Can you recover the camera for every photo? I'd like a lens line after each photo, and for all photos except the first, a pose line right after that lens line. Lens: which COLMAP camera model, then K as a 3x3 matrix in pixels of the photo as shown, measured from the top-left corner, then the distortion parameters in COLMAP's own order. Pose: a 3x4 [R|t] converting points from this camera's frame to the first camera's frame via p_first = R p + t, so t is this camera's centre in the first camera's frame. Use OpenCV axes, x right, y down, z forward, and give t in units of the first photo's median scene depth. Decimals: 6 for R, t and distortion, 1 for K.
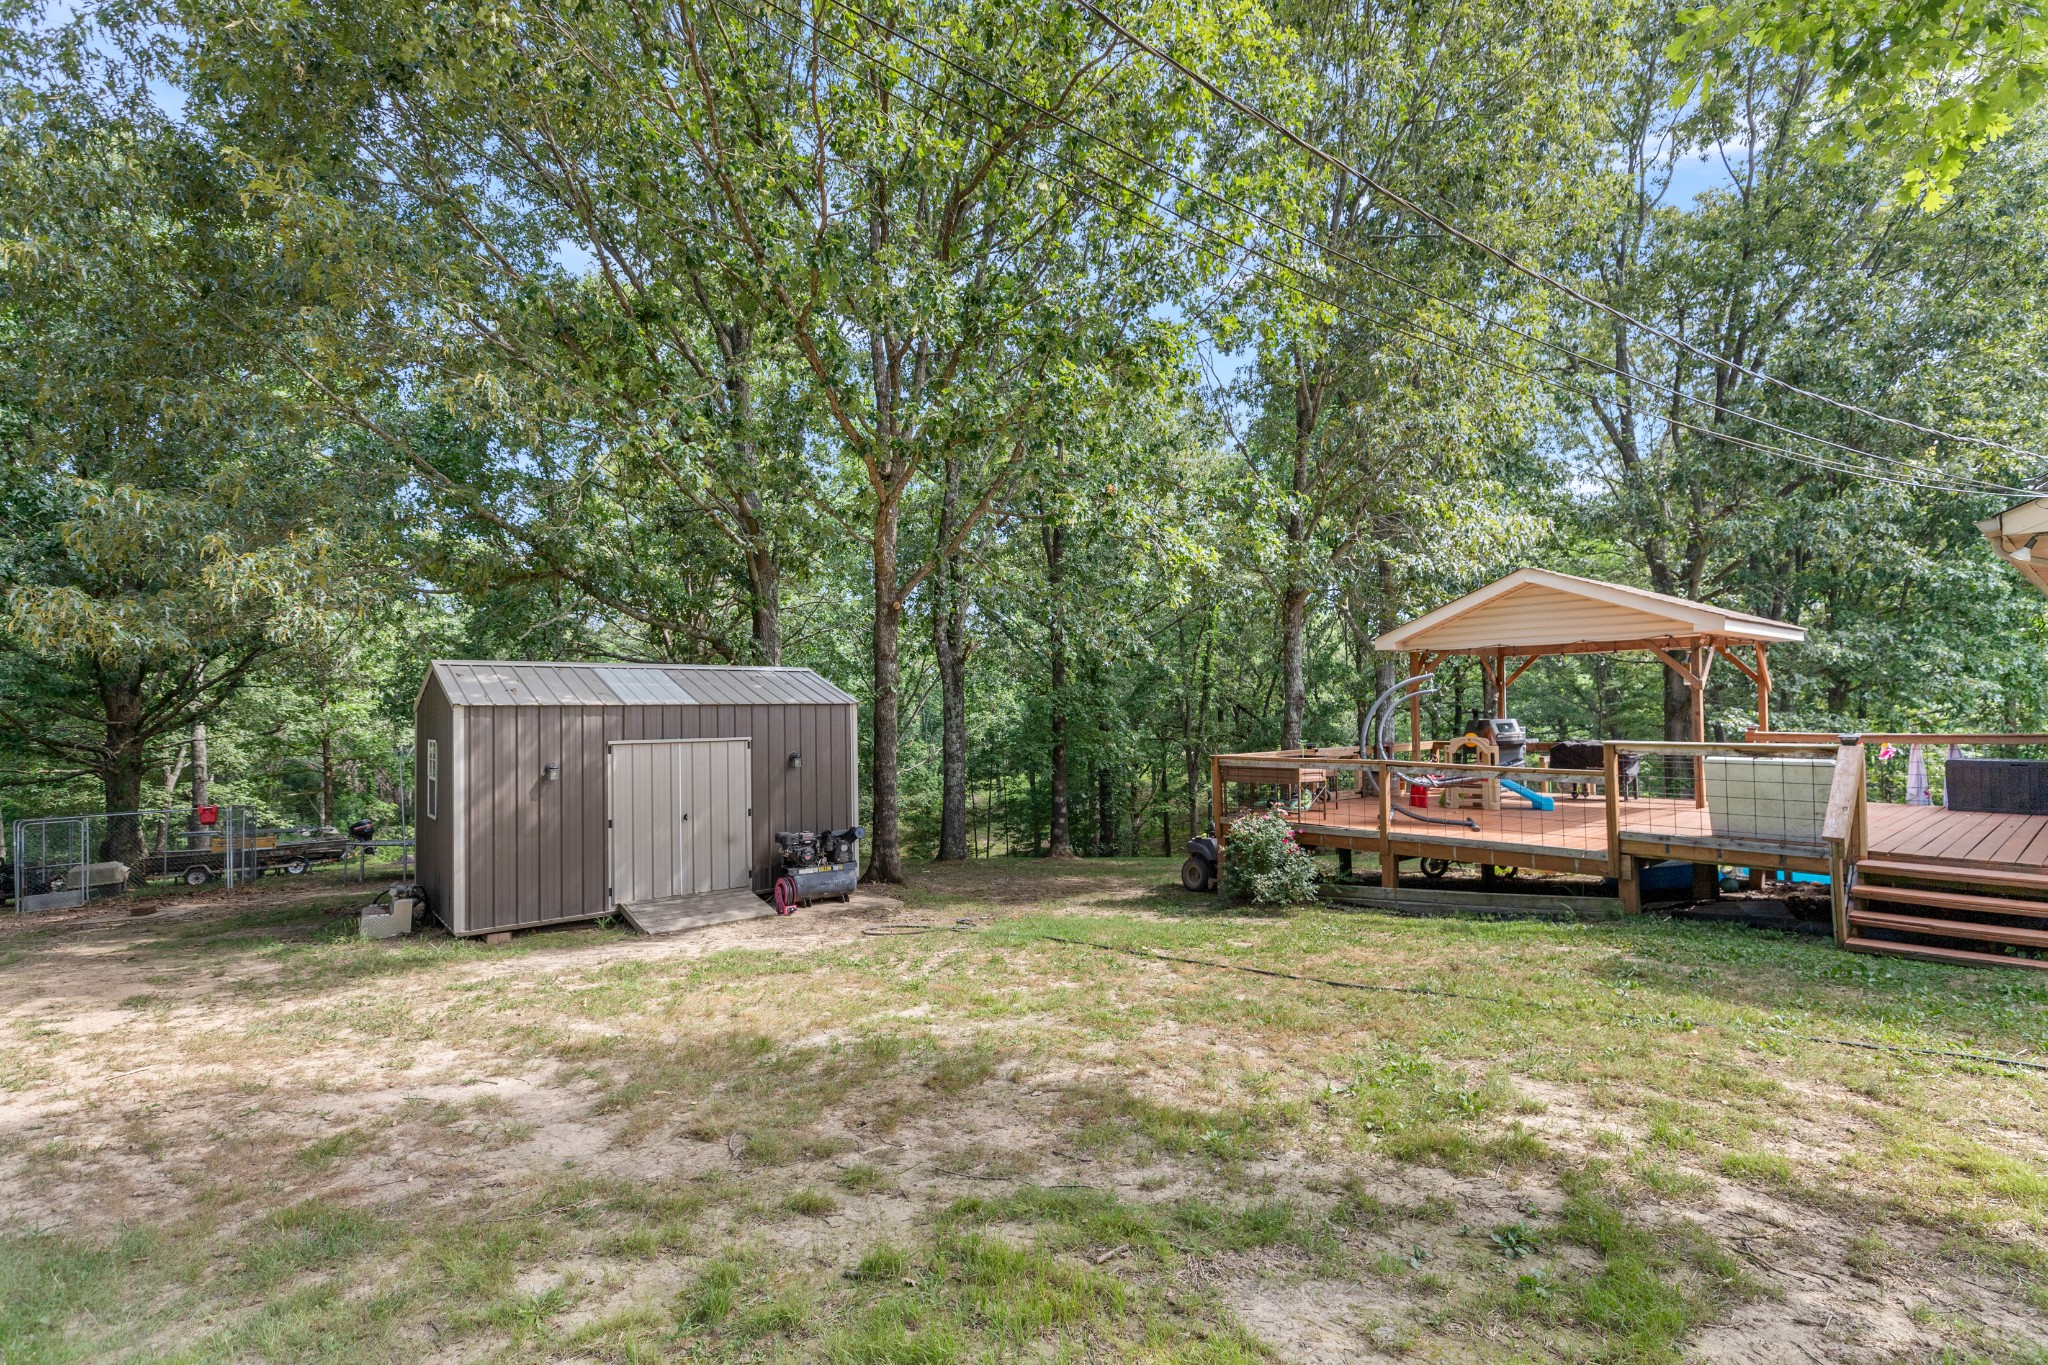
lens RADIAL K [[916.2, 0, 1024.2], [0, 916.2, 687.3], [0, 0, 1]] dist [0.005376, 0.000384]
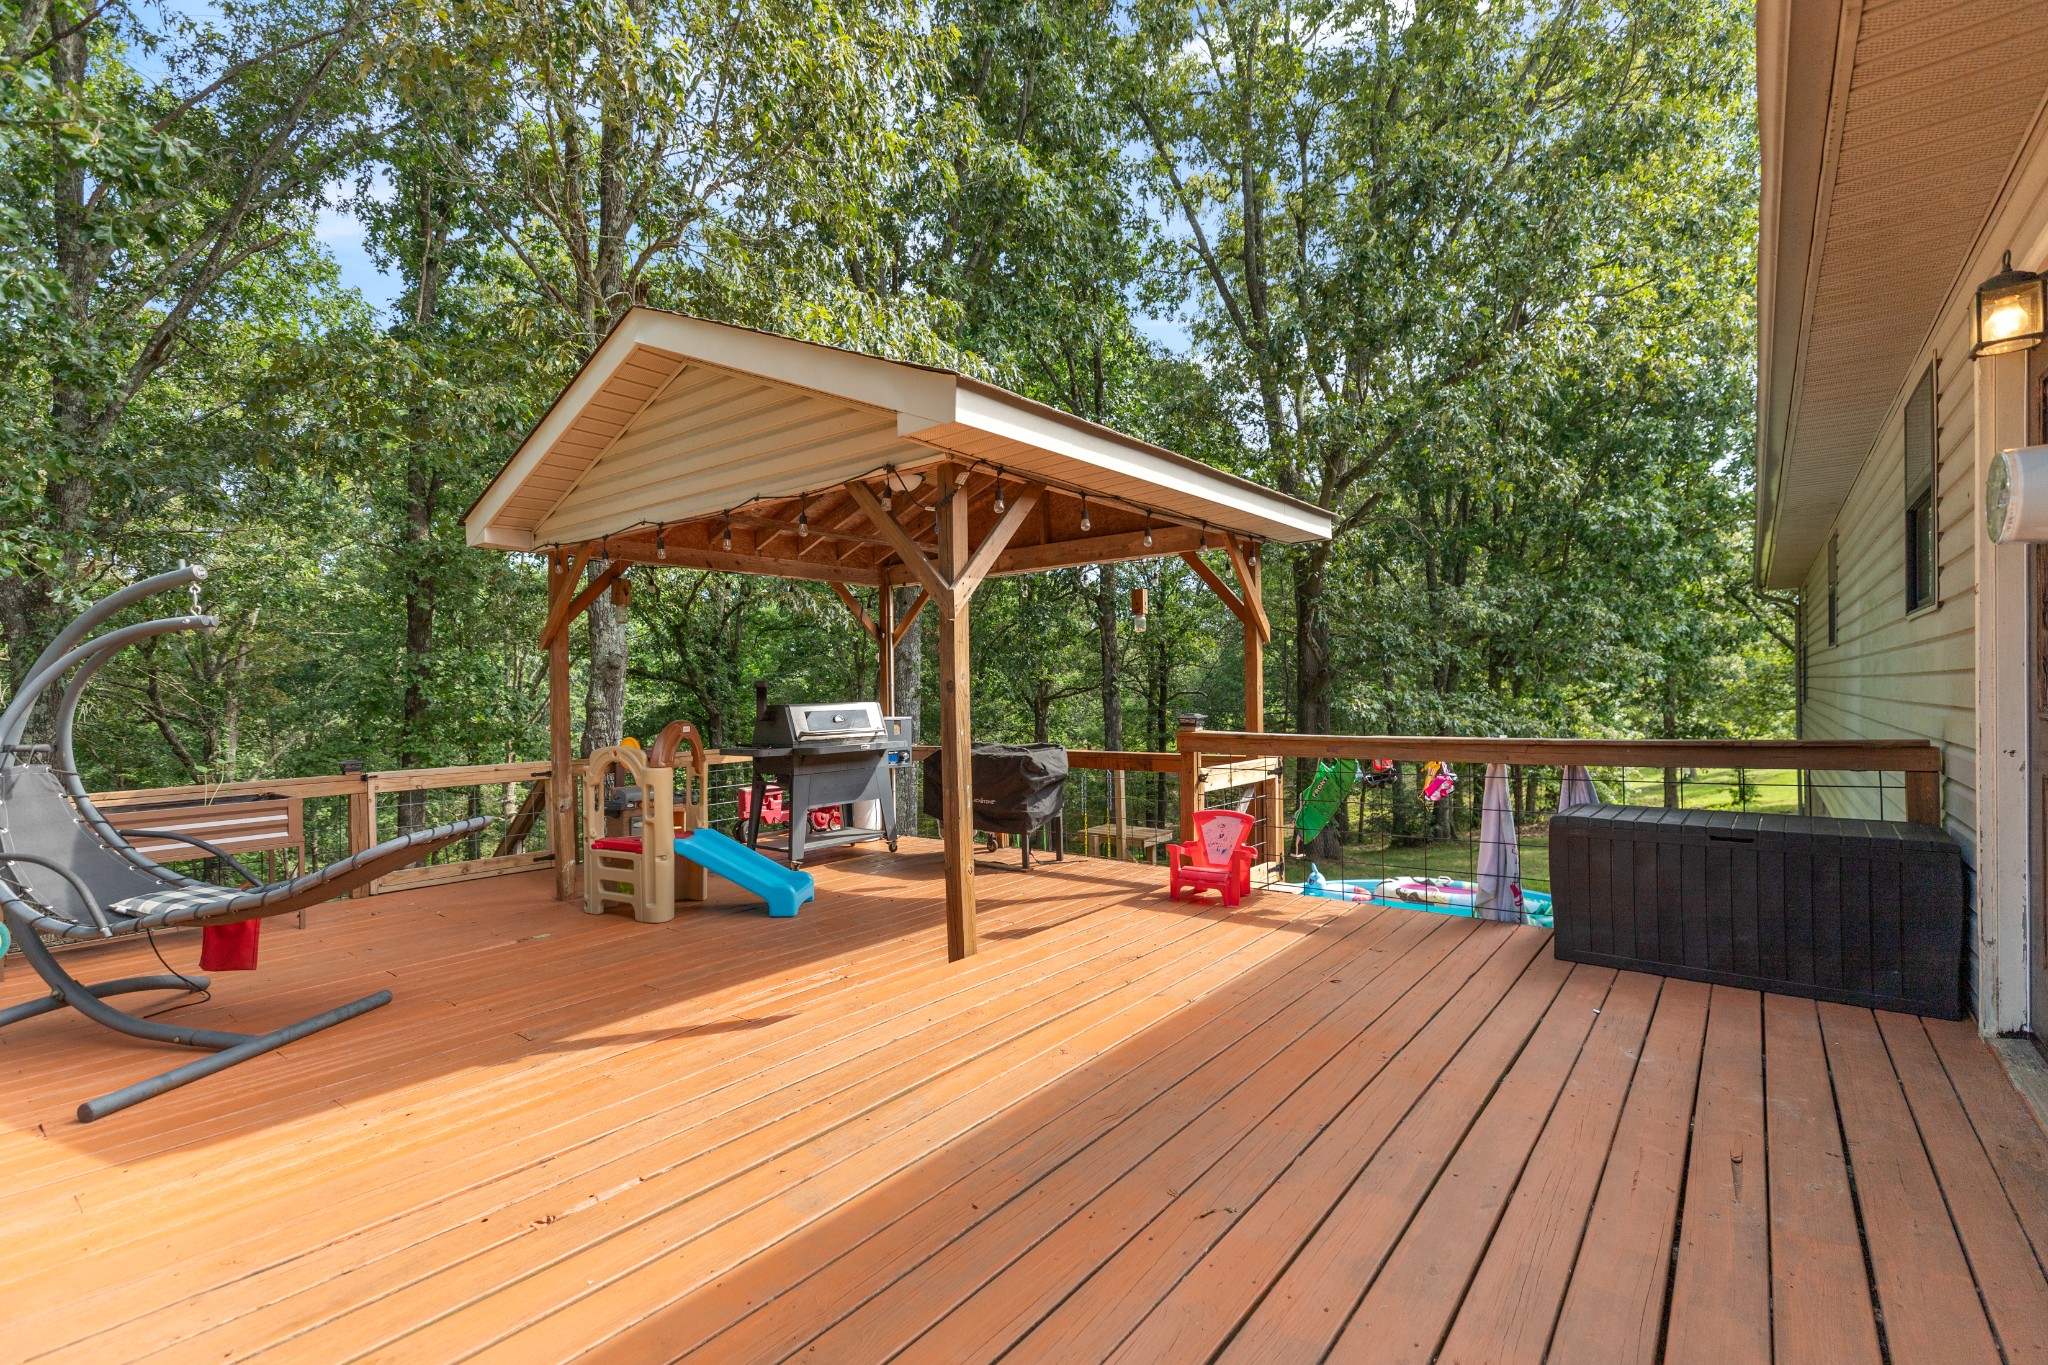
lens RADIAL K [[916.2, 0, 1005.4], [0, 916.2, 680.9], [0, 0, 1]] dist [0.005376, 0.000384]
pose [[0.980768, 0.002583, 0.195161, 0.349528], [-0.005563, 0.999876, 0.014724, 0.009626], [-0.195099, -0.015527, 0.980661, 0.334092]]
